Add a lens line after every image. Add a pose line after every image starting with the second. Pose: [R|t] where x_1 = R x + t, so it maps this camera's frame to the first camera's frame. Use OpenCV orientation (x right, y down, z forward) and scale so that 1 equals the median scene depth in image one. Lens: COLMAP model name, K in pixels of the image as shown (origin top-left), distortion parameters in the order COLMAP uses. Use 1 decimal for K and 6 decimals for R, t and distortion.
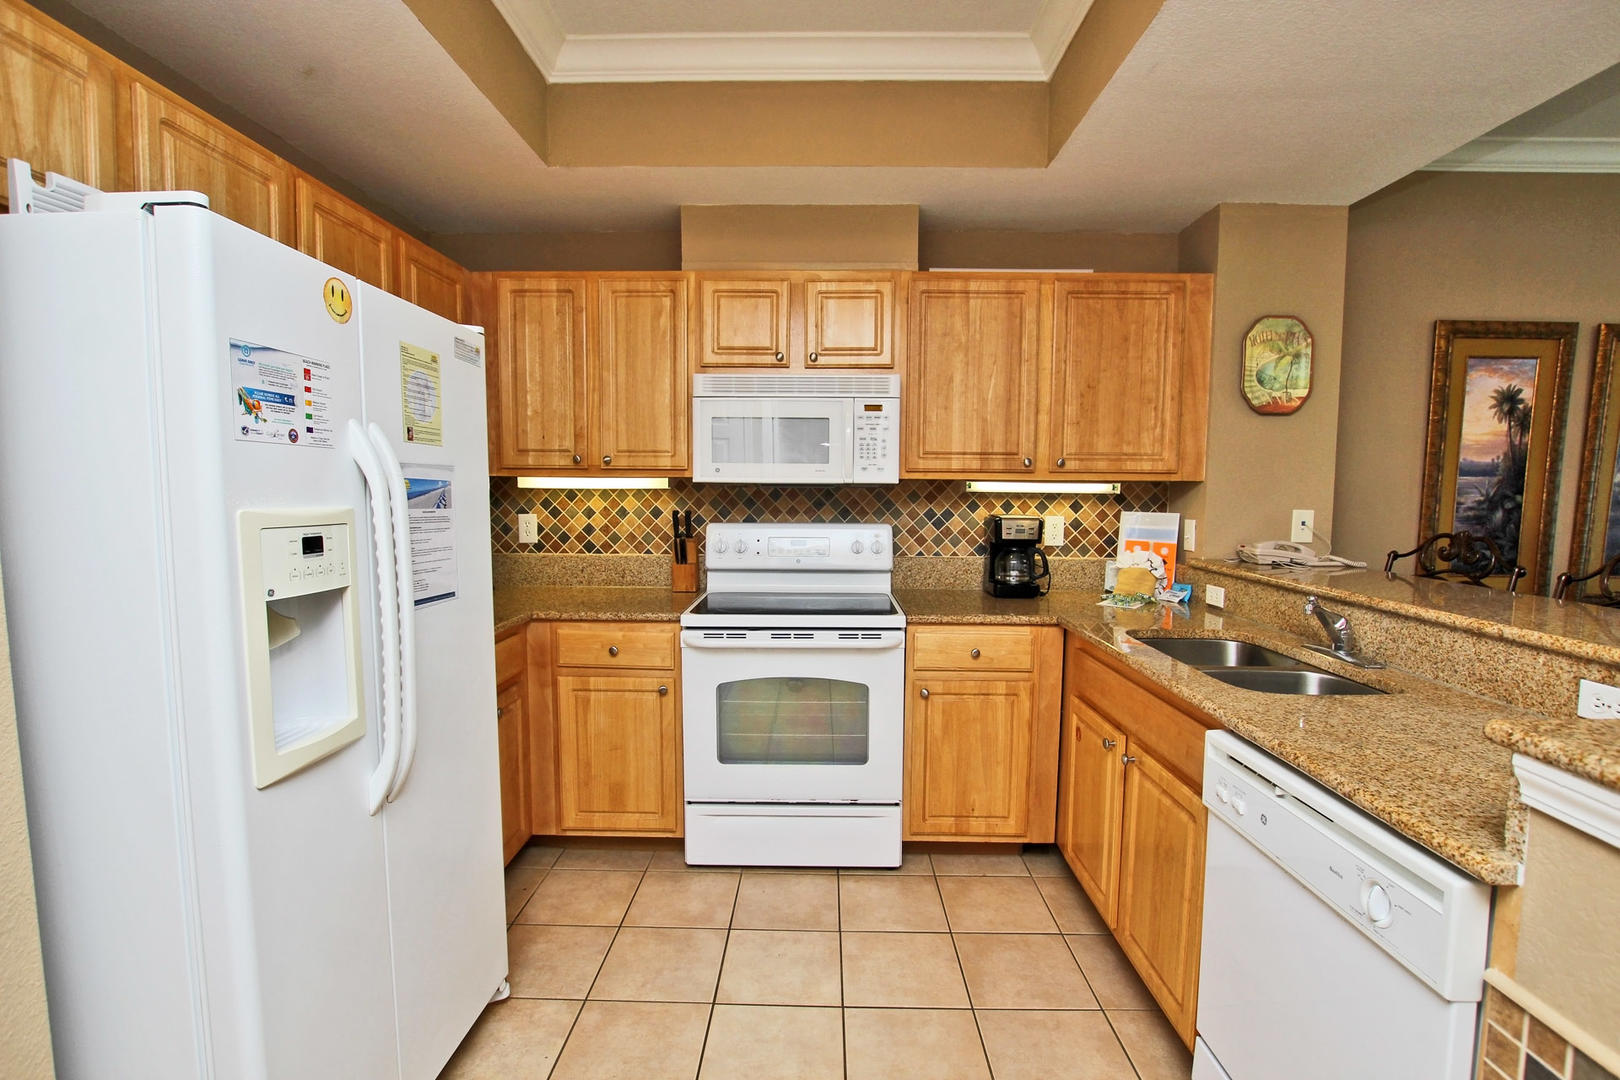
lens RADIAL K [[722.4, 0, 815.8], [0, 722.4, 540.7], [0, 0, 1]] dist [-0.025761, 0.000002]
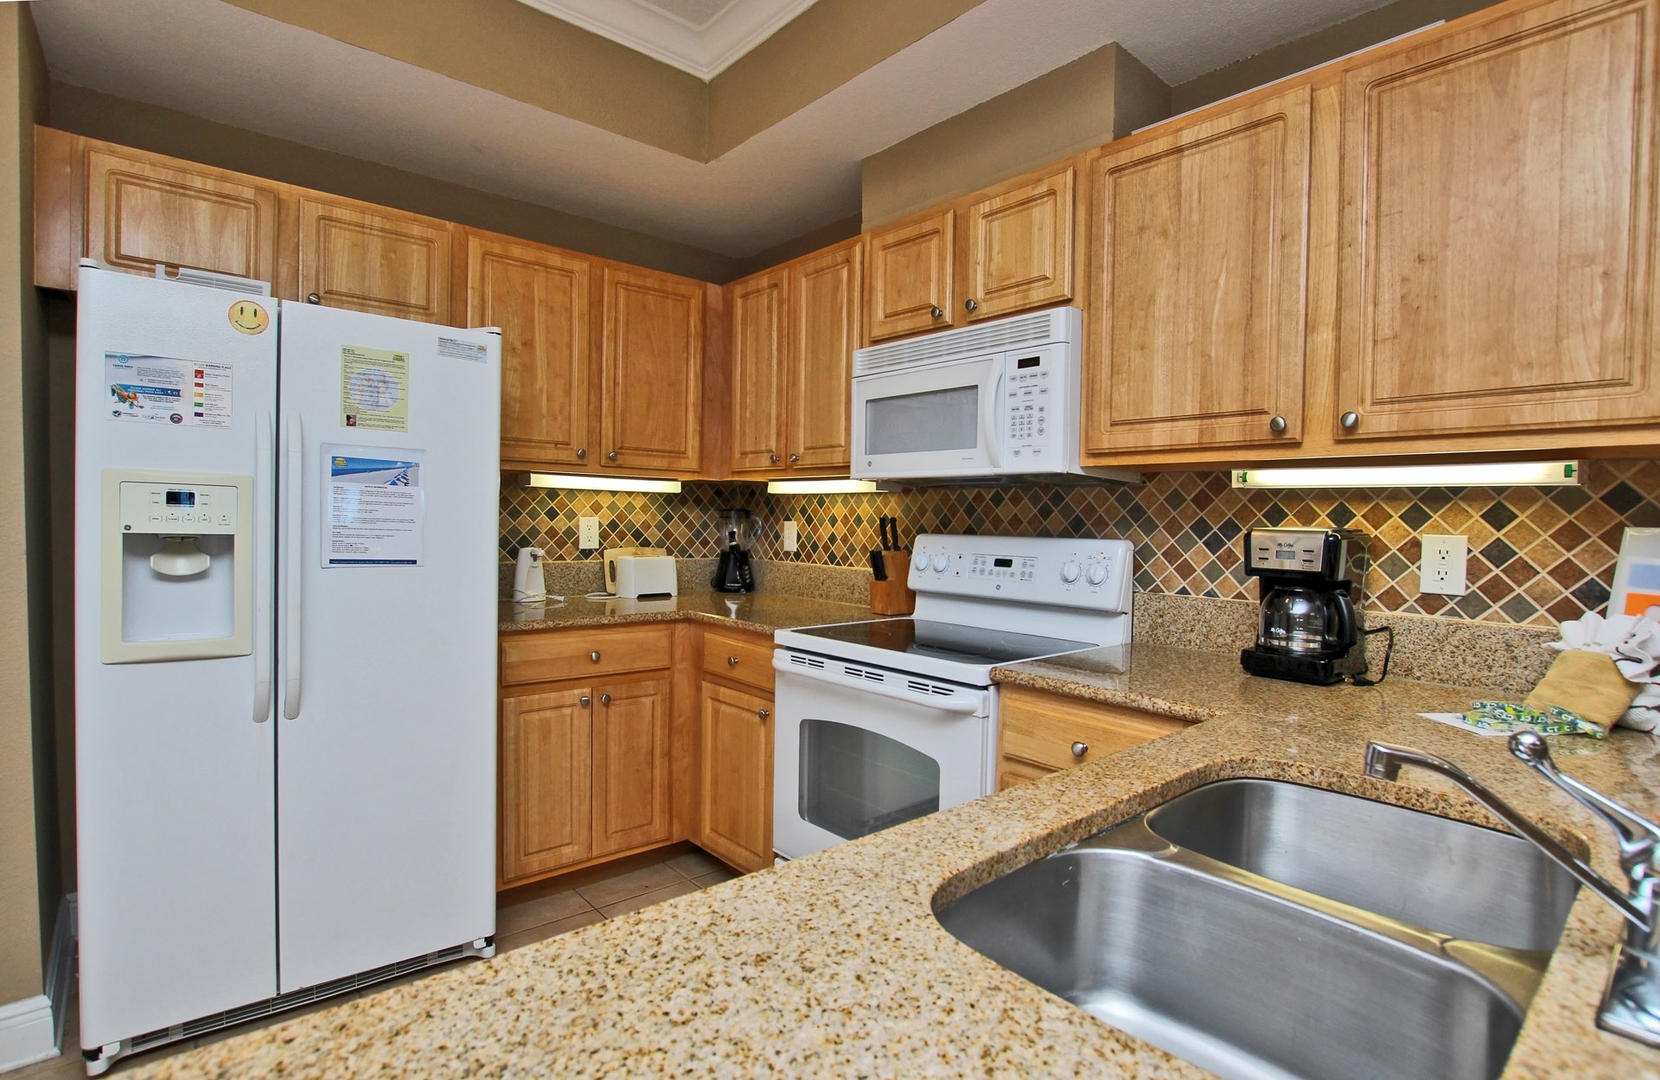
lens RADIAL K [[793.0, 0, 830.0], [0, 793.0, 540.0], [0, 0, 1]] dist [-0.020613, -0.000641]
pose [[0.680856, 0.027678, -0.731894, 0.496417], [-0.069868, 0.997183, -0.027285, 0.016112], [0.729077, 0.069713, 0.680872, 0.363997]]
